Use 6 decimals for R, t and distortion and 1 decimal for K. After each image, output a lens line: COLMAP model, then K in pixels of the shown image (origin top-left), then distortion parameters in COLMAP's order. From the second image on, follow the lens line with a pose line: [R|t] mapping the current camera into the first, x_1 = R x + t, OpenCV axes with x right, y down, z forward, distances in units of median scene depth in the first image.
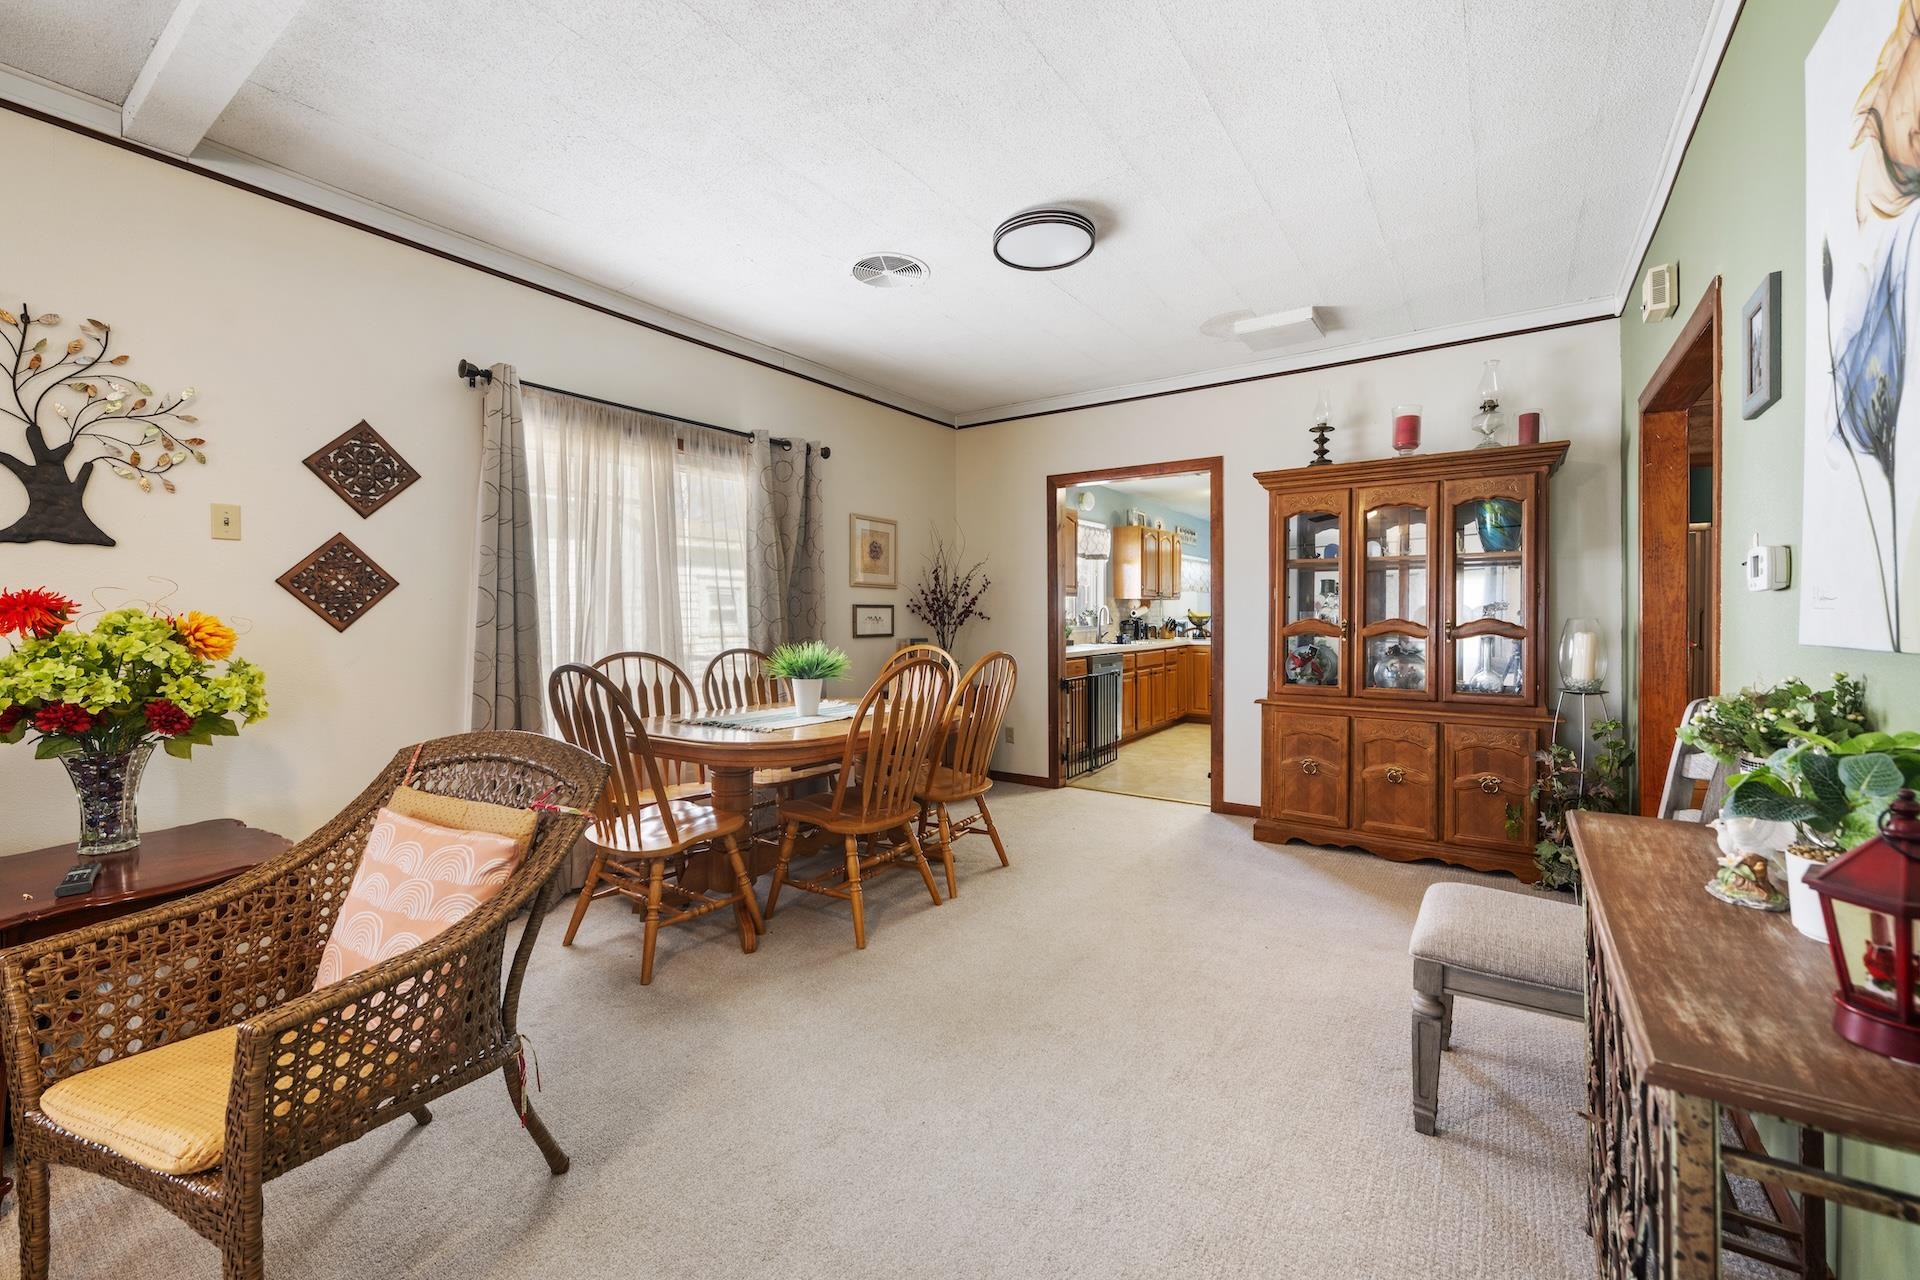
lens RADIAL K [[795.8, 0, 946.3], [0, 795.8, 626.4], [0, 0, 1]] dist [-0.003771, -0.000429]
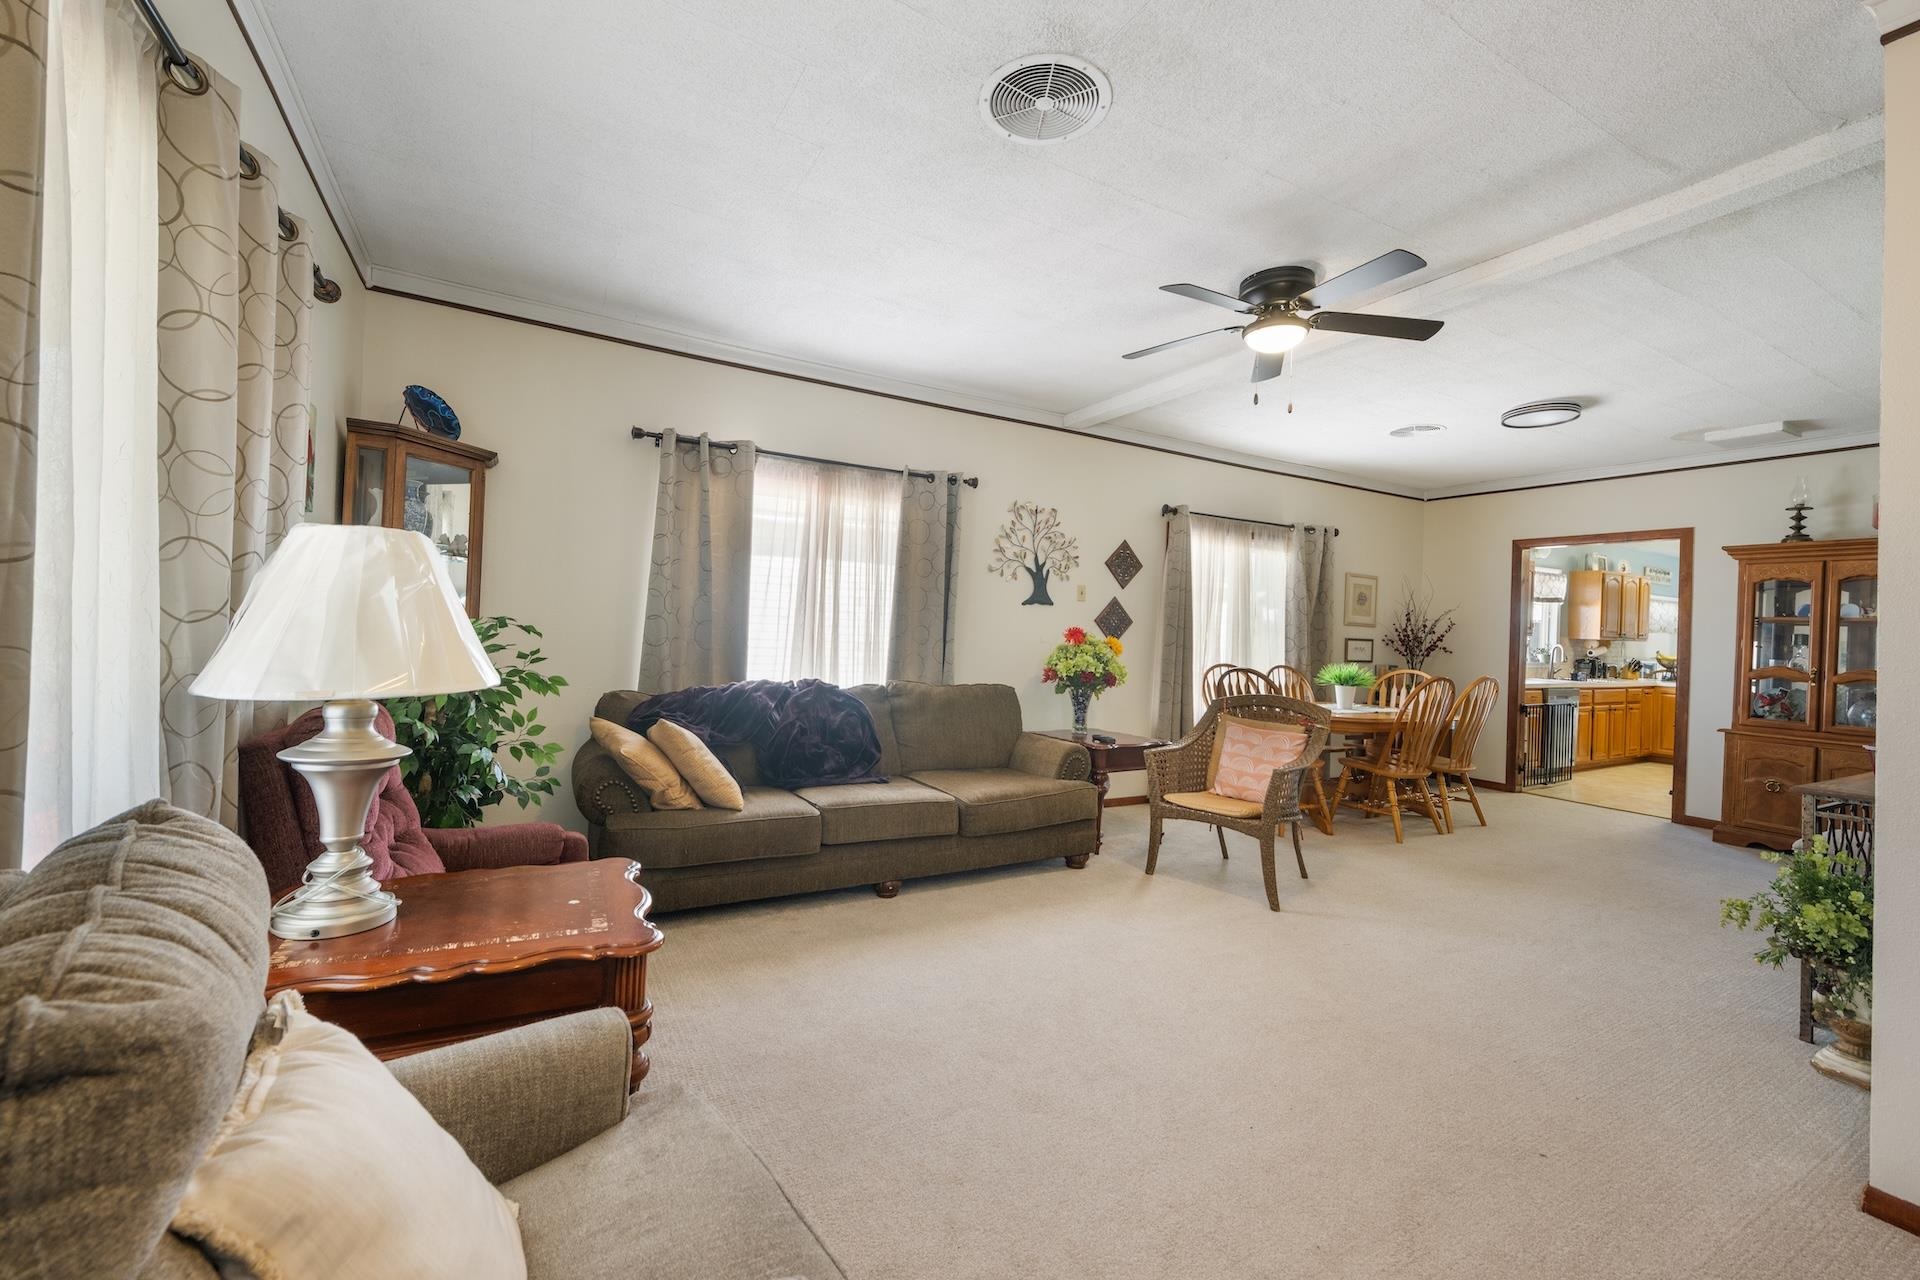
lens RADIAL K [[795.8, 0, 946.3], [0, 795.8, 626.4], [0, 0, 1]] dist [-0.003771, -0.000429]
pose [[0.903904, 0.034114, -0.426372, -0.173943], [-0.044634, 0.998895, -0.014702, 0.004233], [0.425399, 0.032319, 0.904428, -0.617527]]
